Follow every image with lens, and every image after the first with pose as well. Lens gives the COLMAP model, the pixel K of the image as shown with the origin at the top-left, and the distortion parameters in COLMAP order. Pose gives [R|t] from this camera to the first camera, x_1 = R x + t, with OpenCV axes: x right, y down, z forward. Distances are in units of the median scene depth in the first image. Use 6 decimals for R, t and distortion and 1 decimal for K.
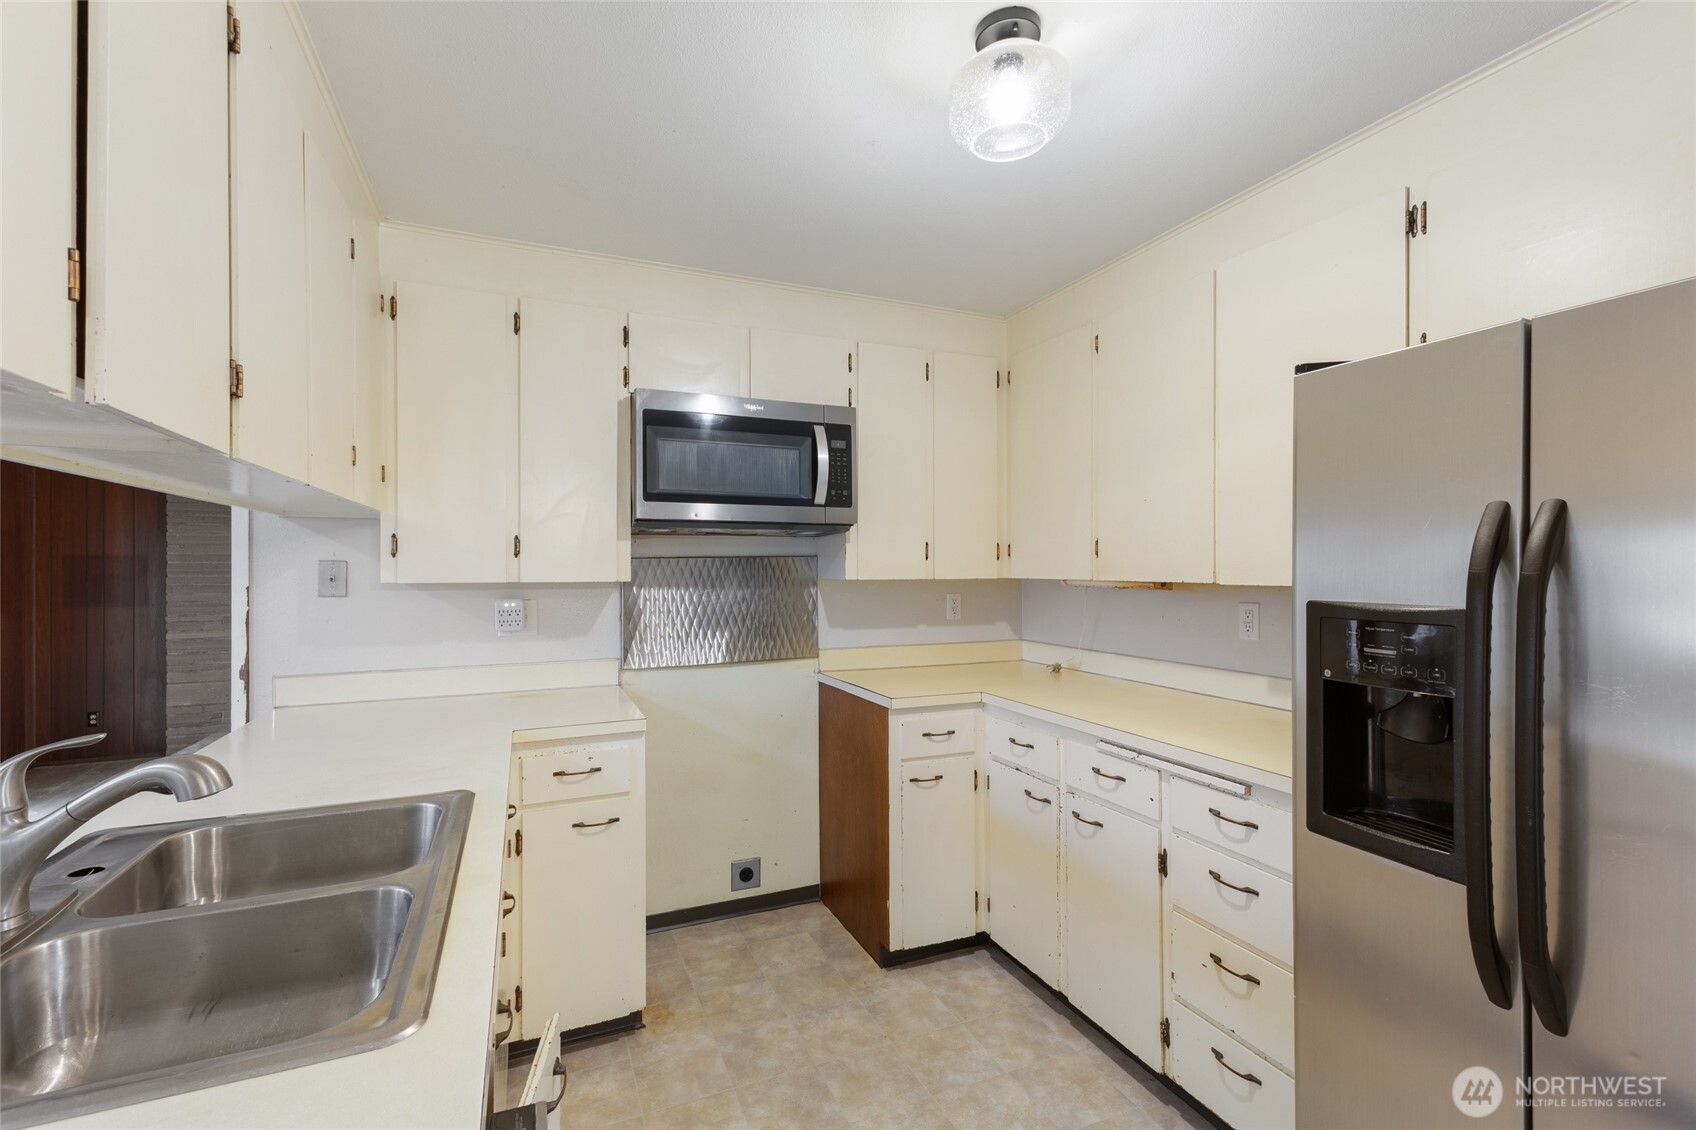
lens RADIAL K [[755.7, 0, 844.4], [0, 755.7, 567.0], [0, 0, 1]] dist [0.016467, 0.000331]
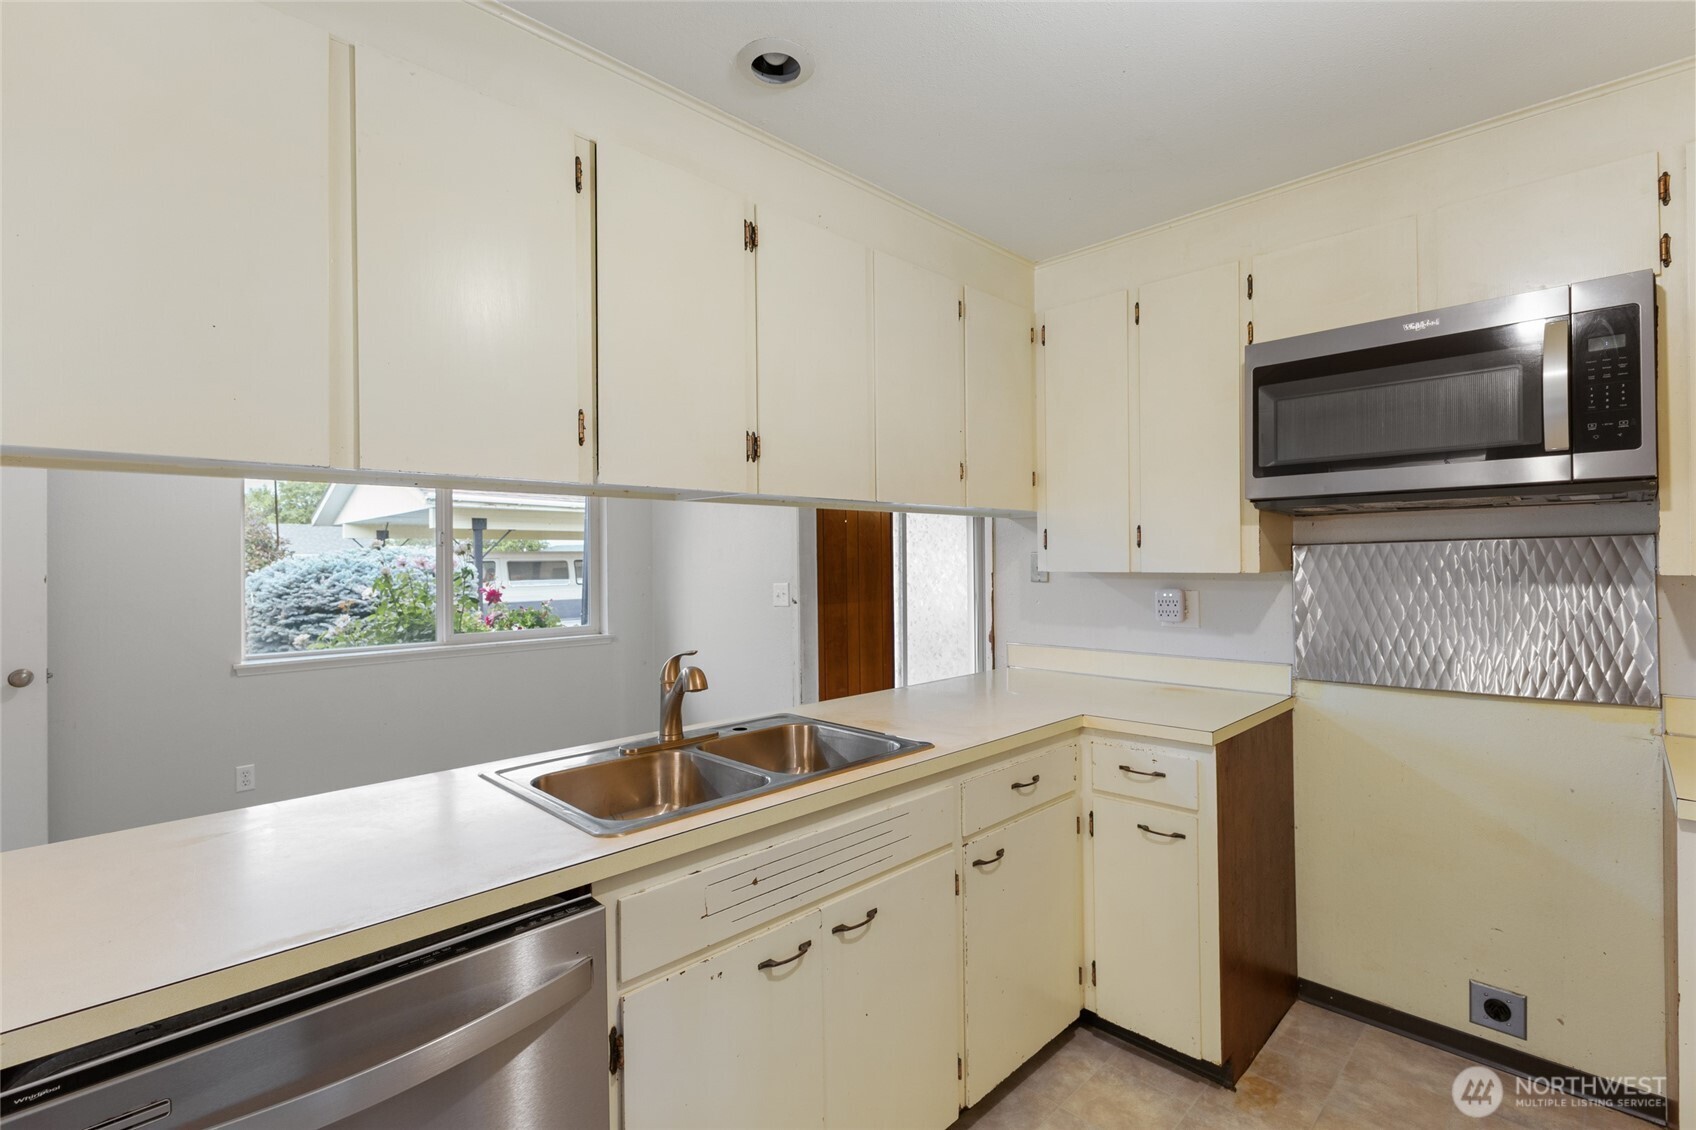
lens RADIAL K [[777.2, 0, 841.2], [0, 777.2, 561.6], [0, 0, 1]] dist [-0.000905, -0.000346]
pose [[0.359683, 0.000423, -0.933074, 0.379390], [0.010055, 0.999940, 0.004329, -0.002215], [0.933020, -0.010940, 0.359657, 0.264312]]
